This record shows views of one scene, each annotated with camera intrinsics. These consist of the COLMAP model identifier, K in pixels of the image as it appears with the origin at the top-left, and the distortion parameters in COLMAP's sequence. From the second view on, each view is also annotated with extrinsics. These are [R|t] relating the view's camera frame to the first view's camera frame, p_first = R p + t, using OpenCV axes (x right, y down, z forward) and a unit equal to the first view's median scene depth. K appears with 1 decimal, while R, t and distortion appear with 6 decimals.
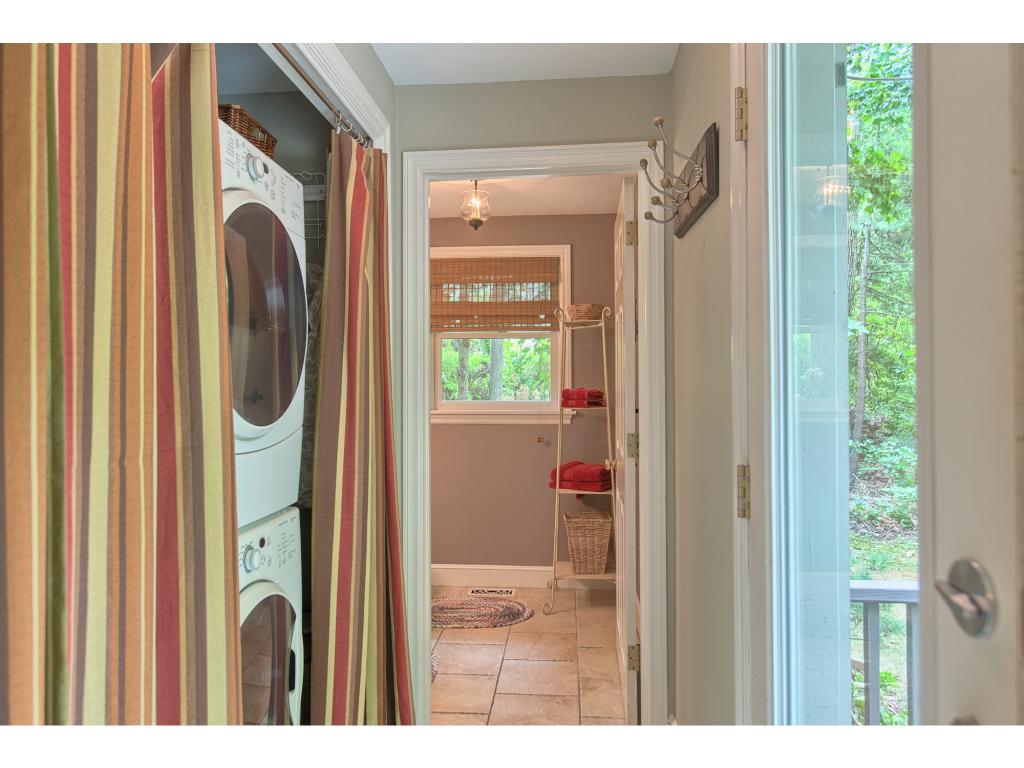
lens RADIAL K [[690.7, 0, 511.7], [0, 690.7, 384.4], [0, 0, 1]] dist [0.000422, 0.000014]
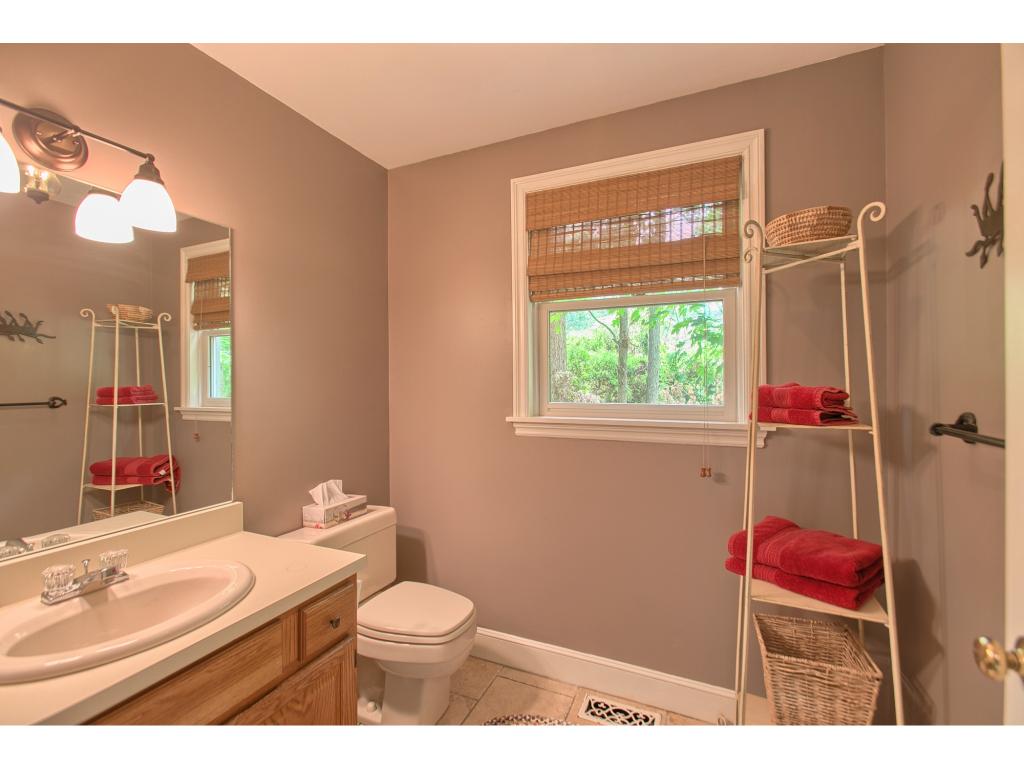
lens RADIAL K [[454.2, 0, 508.4], [0, 454.2, 383.9], [0, 0, 1]] dist [-0.009176, 0.007242]
pose [[0.942218, 0.000162, -0.334999, 0.012351], [0.002198, 0.999975, 0.006667, 0.002577], [0.334992, -0.007018, 0.942195, 0.578255]]
